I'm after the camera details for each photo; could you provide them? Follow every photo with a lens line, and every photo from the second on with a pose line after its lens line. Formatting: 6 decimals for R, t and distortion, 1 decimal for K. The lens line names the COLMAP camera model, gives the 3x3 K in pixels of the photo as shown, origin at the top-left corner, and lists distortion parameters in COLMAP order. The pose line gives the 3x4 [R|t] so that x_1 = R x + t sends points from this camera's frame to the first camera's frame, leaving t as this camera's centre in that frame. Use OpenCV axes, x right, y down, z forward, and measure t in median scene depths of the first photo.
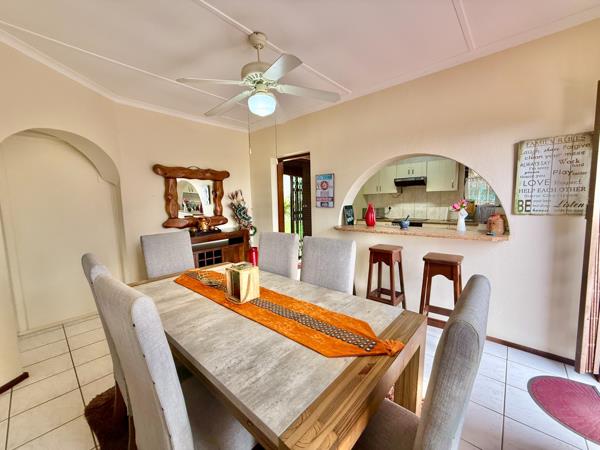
lens RADIAL K [[239.2, 0, 299.3], [0, 239.2, 224.7], [0, 0, 1]] dist [0.001372, 0.000182]
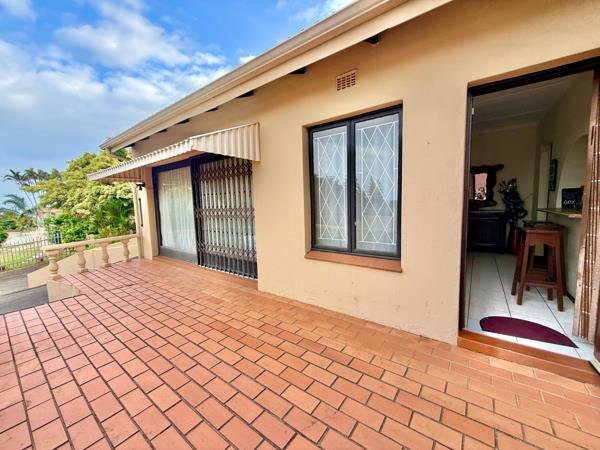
lens RADIAL K [[239.2, 0, 299.5], [0, 239.2, 225.1], [0, 0, 1]] dist [0.001372, 0.000182]
pose [[0.085972, 0.110711, -0.990127, 0.898795], [-0.072797, 0.991848, 0.104582, 0.041687], [0.993634, 0.063087, 0.093331, -0.162902]]
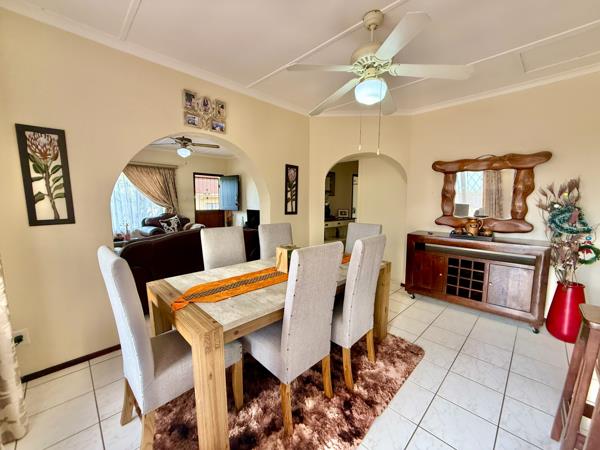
lens RADIAL K [[239.2, 0, 303.0], [0, 239.2, 227.7], [0, 0, 1]] dist [0.001372, 0.000182]
pose [[-0.053184, 0.136455, -0.989218, 0.386701], [-0.101968, 0.984699, 0.141314, -0.047379], [0.993365, 0.108384, -0.038456, 0.400925]]
